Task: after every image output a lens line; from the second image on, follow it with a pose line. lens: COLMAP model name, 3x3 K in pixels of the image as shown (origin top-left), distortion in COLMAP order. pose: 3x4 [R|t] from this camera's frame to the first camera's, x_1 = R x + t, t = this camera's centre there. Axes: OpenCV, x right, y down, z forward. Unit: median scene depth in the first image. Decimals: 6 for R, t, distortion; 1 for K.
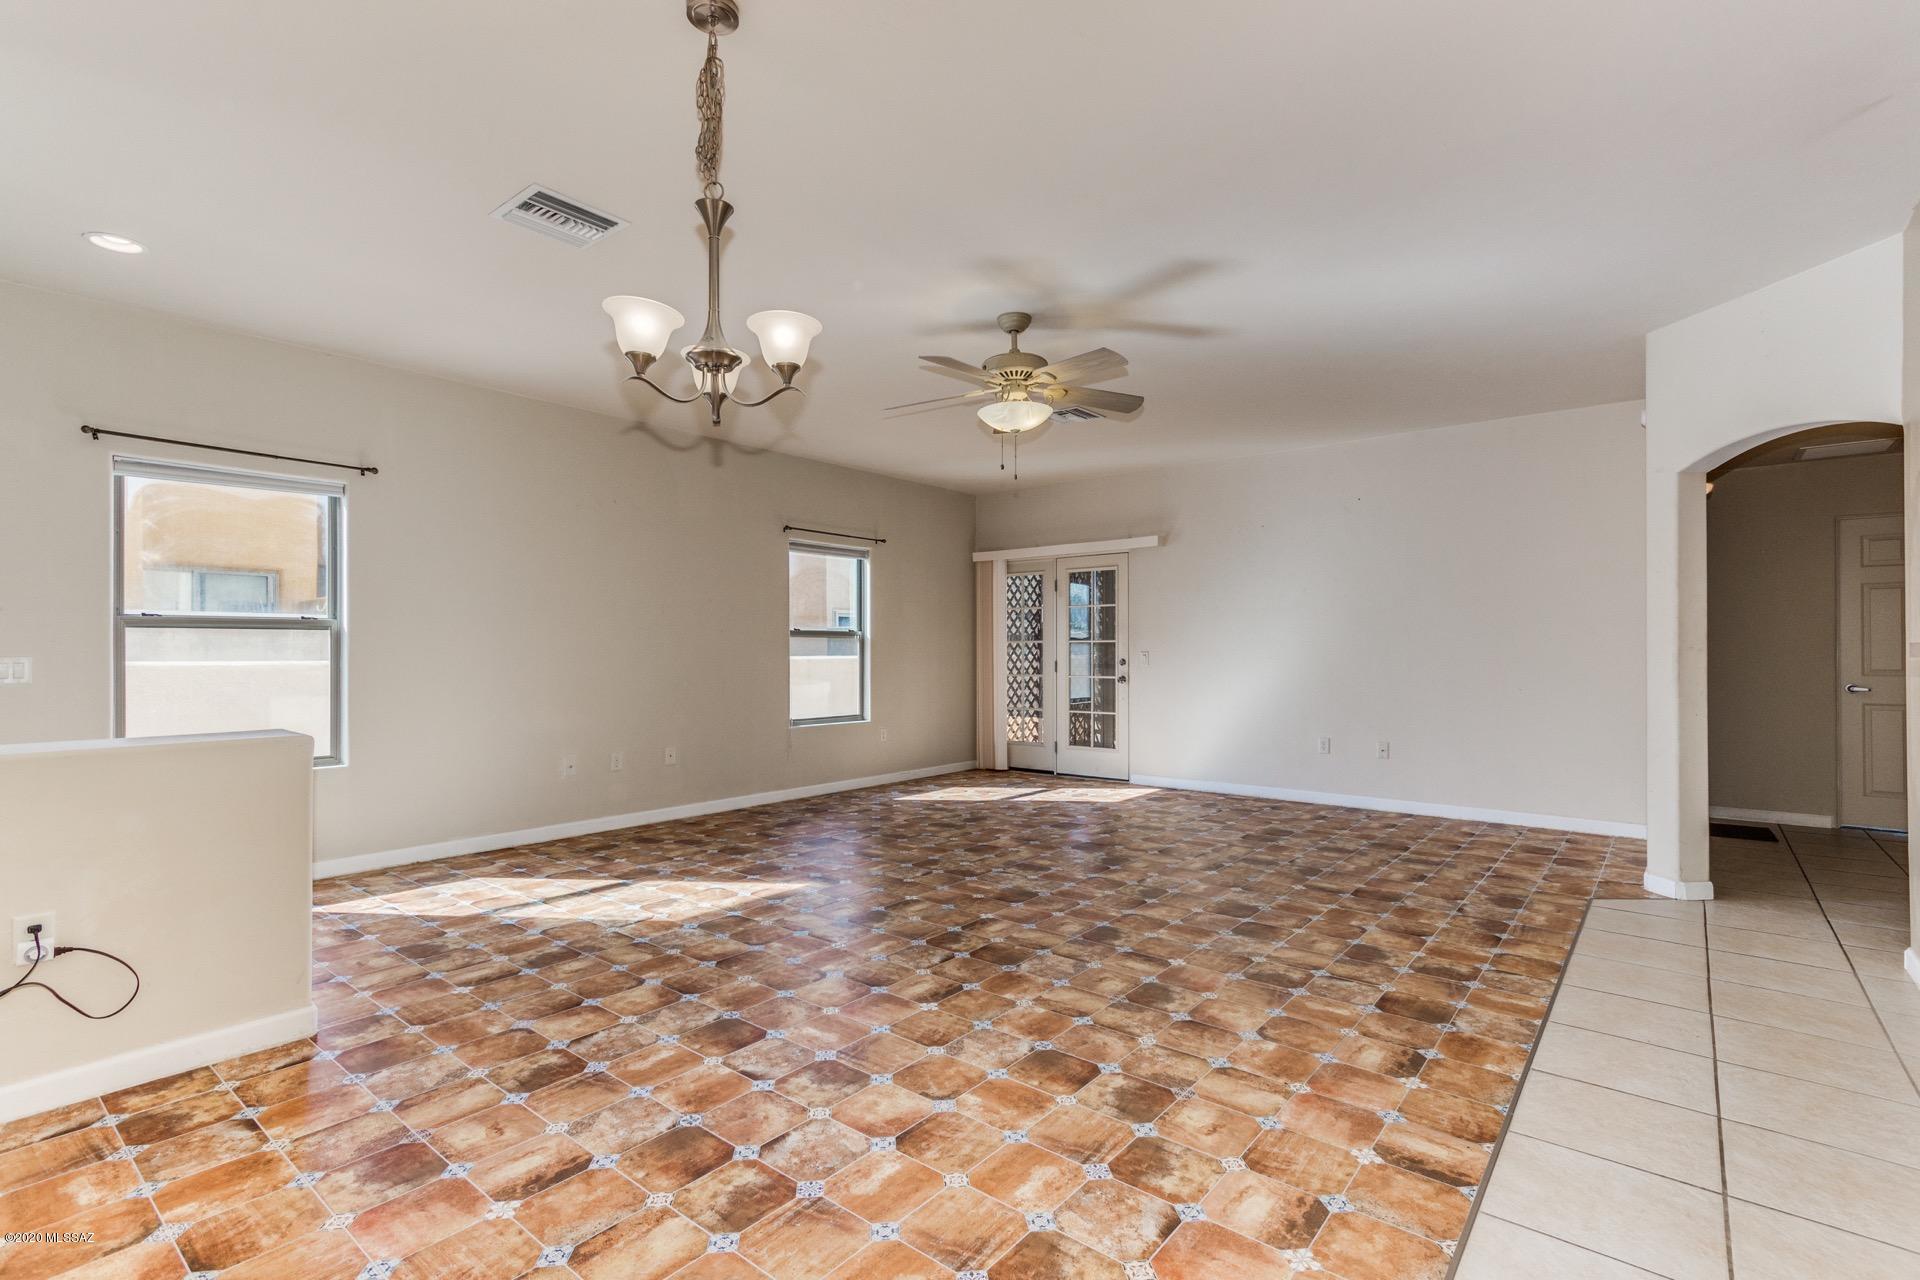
lens RADIAL K [[885.2, 0, 959.4], [0, 885.2, 645.6], [0, 0, 1]] dist [0.006949, 0.001820]
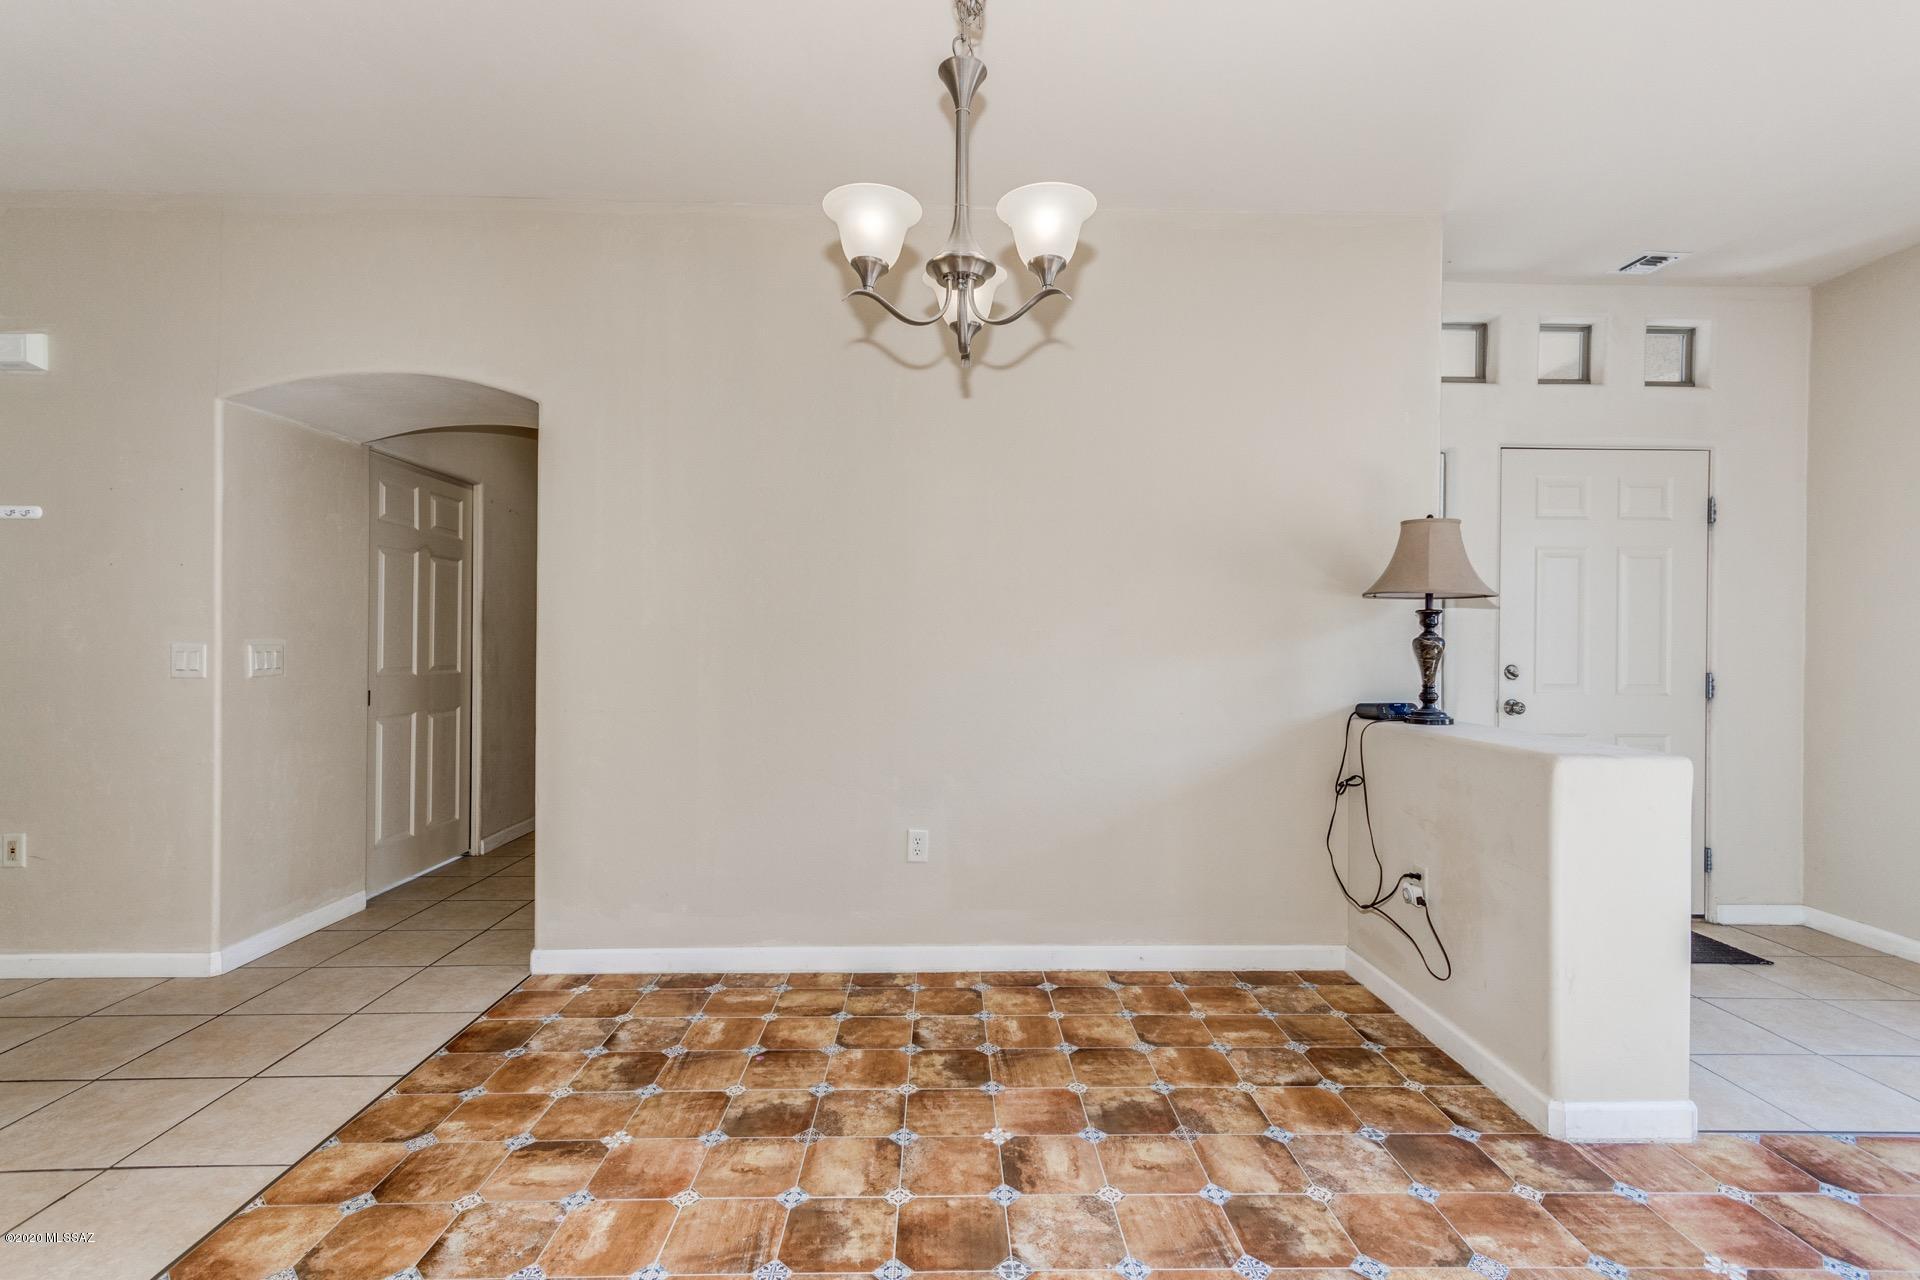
lens RADIAL K [[885.2, 0, 965.2], [0, 885.2, 646.1], [0, 0, 1]] dist [0.006949, 0.001820]
pose [[-0.757596, -0.001235, -0.652723, 0.141593], [-0.002537, 0.999996, 0.001052, 0.003536], [0.652719, 0.002453, -0.757596, 0.998046]]
